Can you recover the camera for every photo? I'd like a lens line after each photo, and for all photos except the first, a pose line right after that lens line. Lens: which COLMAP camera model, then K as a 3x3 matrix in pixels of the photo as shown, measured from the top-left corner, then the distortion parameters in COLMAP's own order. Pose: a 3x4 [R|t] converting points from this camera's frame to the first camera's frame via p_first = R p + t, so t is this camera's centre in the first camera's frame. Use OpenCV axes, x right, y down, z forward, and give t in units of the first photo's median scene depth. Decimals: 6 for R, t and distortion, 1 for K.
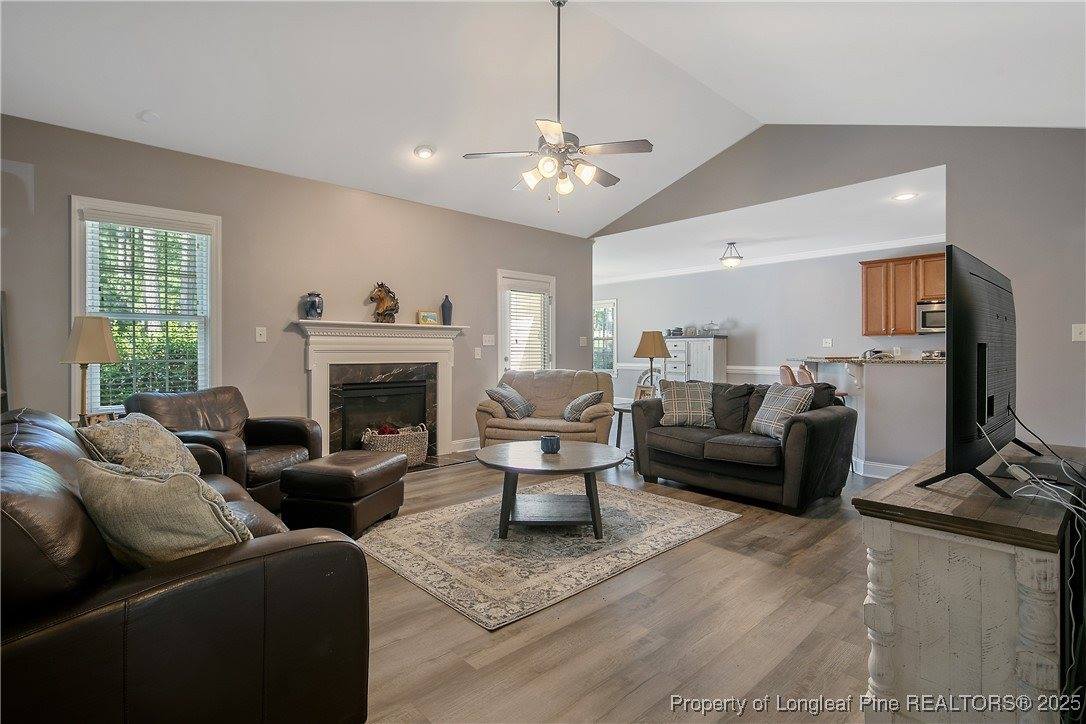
lens RADIAL K [[528.9, 0, 538.8], [0, 528.9, 351.2], [0, 0, 1]] dist [0.002326, -0.004529]
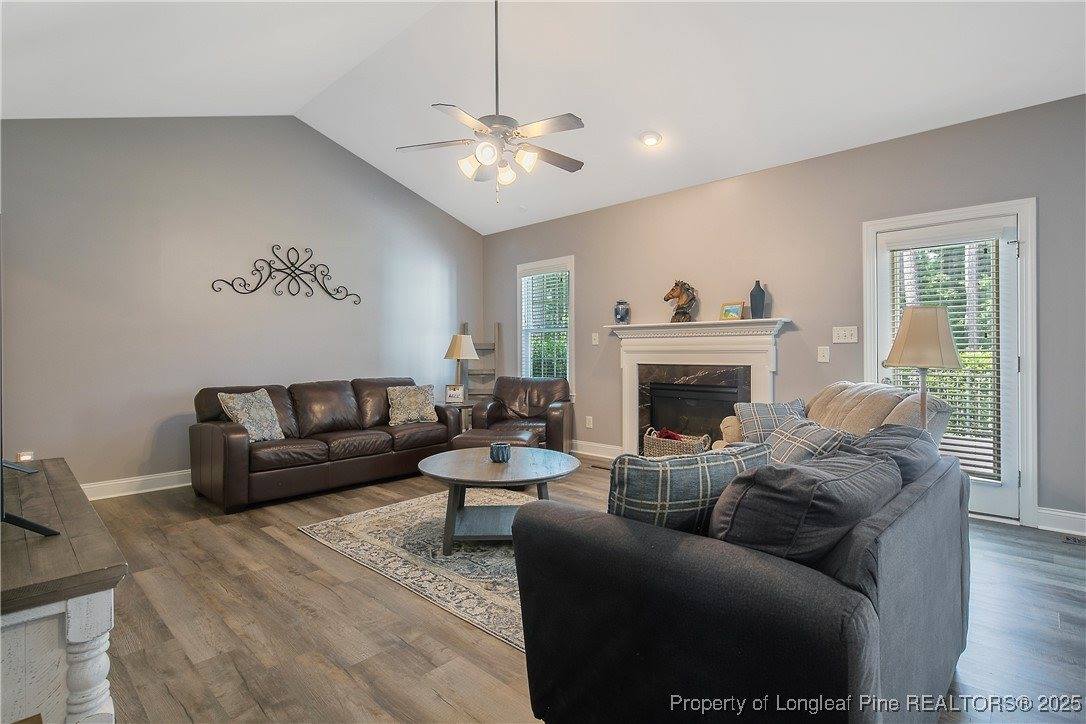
lens RADIAL K [[528.9, 0, 539.0], [0, 528.9, 361.5], [0, 0, 1]] dist [0.002326, -0.004529]
pose [[0.061100, 0.020422, -0.997923, 0.726719], [0.006194, 0.999764, 0.020839, -0.004777], [0.998112, -0.007454, 0.060959, 0.765509]]
